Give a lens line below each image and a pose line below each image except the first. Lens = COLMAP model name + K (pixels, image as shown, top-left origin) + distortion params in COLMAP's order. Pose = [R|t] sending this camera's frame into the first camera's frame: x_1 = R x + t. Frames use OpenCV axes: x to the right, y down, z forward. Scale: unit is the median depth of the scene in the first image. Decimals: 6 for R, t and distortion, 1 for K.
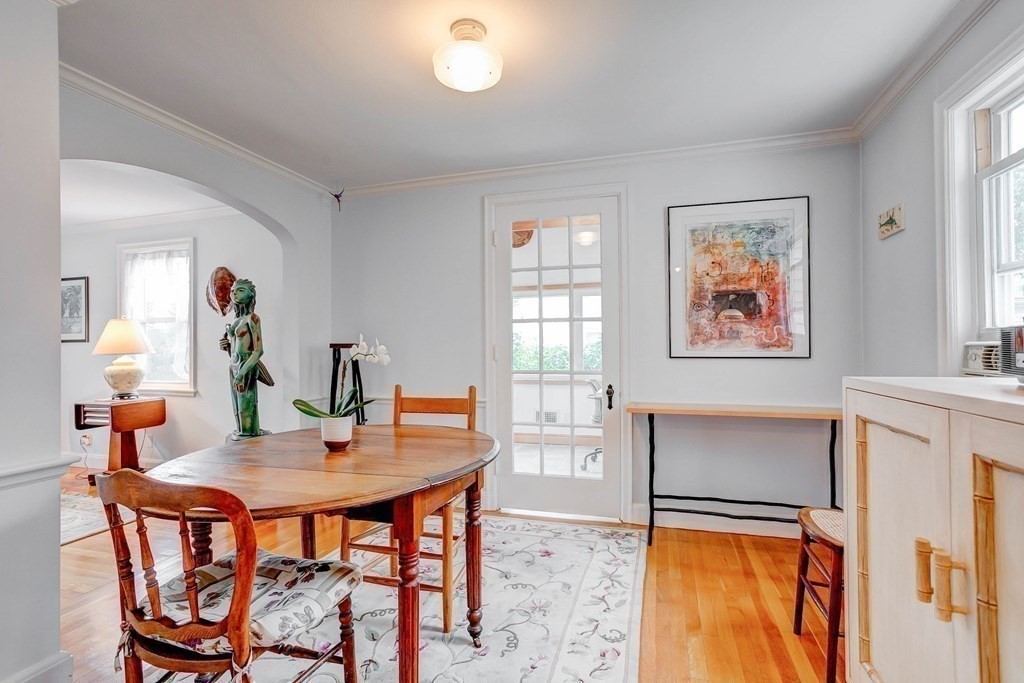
lens RADIAL K [[488.9, 0, 506.0], [0, 488.9, 342.2], [0, 0, 1]] dist [-0.064129, 0.040319]
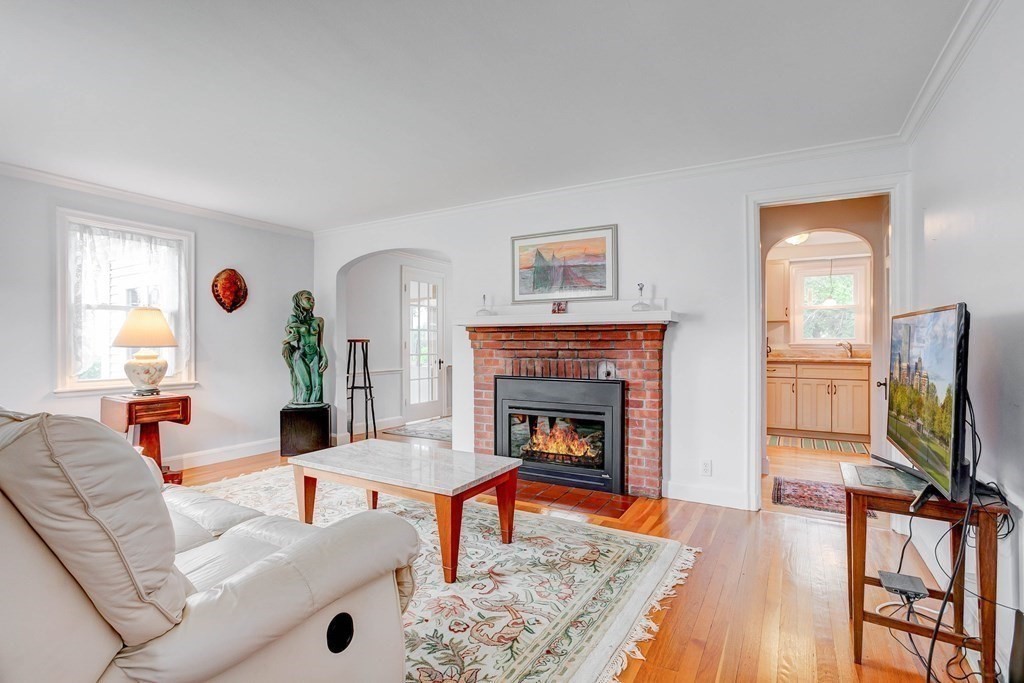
lens RADIAL K [[488.9, 0, 506.0], [0, 488.9, 342.2], [0, 0, 1]] dist [-0.064129, 0.040319]
pose [[0.212419, 0.003302, 0.977173, -1.527701], [-0.001787, 0.999994, -0.002991, 0.017213], [-0.977177, -0.001110, 0.212424, 0.129247]]
